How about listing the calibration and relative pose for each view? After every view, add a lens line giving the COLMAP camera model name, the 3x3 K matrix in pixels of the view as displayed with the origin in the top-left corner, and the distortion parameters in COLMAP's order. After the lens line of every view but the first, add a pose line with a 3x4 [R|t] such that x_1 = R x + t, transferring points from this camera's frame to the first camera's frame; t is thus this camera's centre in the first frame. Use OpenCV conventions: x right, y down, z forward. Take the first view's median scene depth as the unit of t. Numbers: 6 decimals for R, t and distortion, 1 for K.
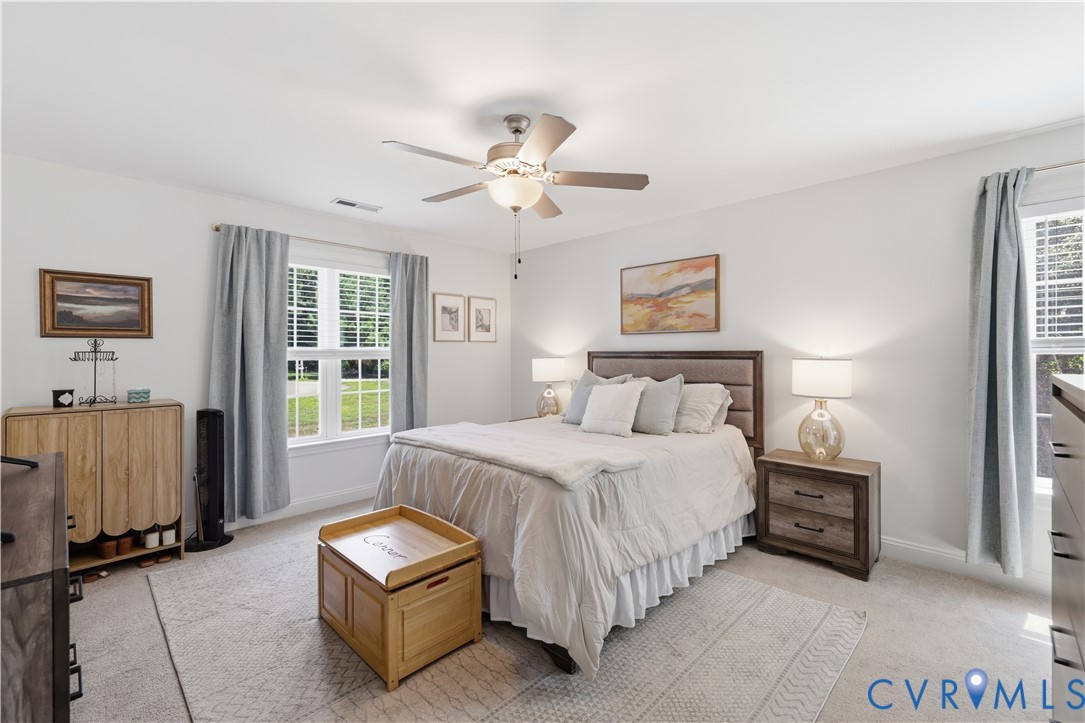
lens RADIAL K [[468.6, 0, 539.3], [0, 468.6, 352.6], [0, 0, 1]] dist [-0.001016, 0.000149]
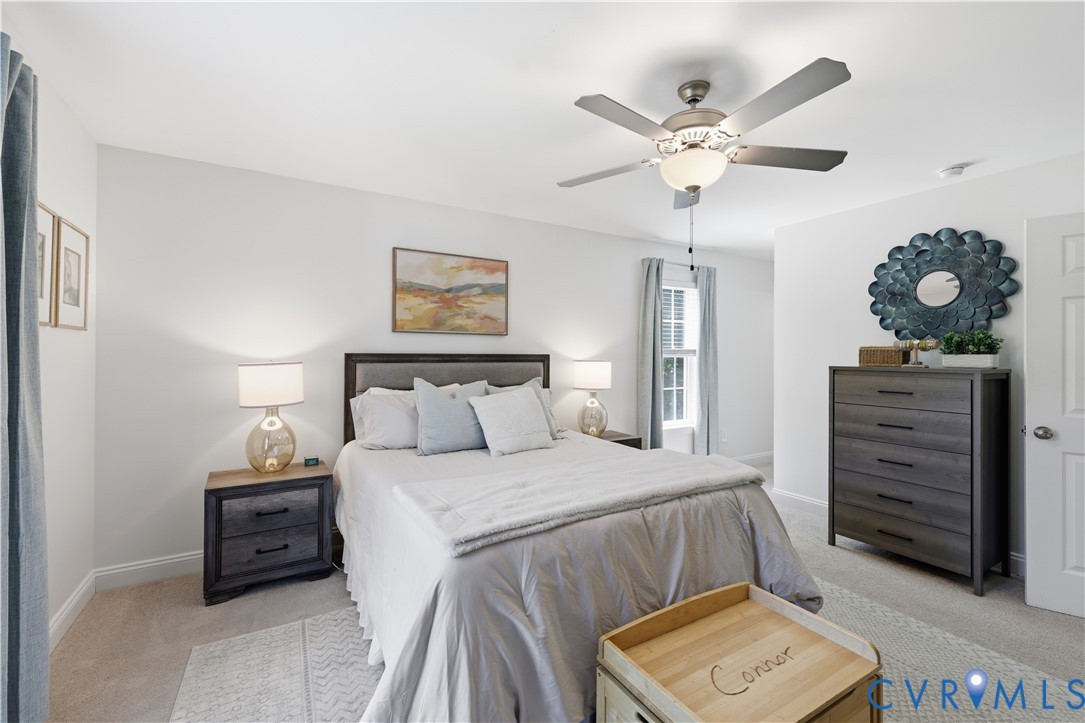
lens RADIAL K [[471.9, 0, 547.4], [0, 471.9, 321.1], [0, 0, 1]] dist [0.001636, 0.000088]
pose [[0.243831, 0.077062, 0.966751, -0.553566], [-0.001574, 0.996868, -0.079065, 0.005025], [-0.969816, 0.017757, 0.243189, 0.605629]]
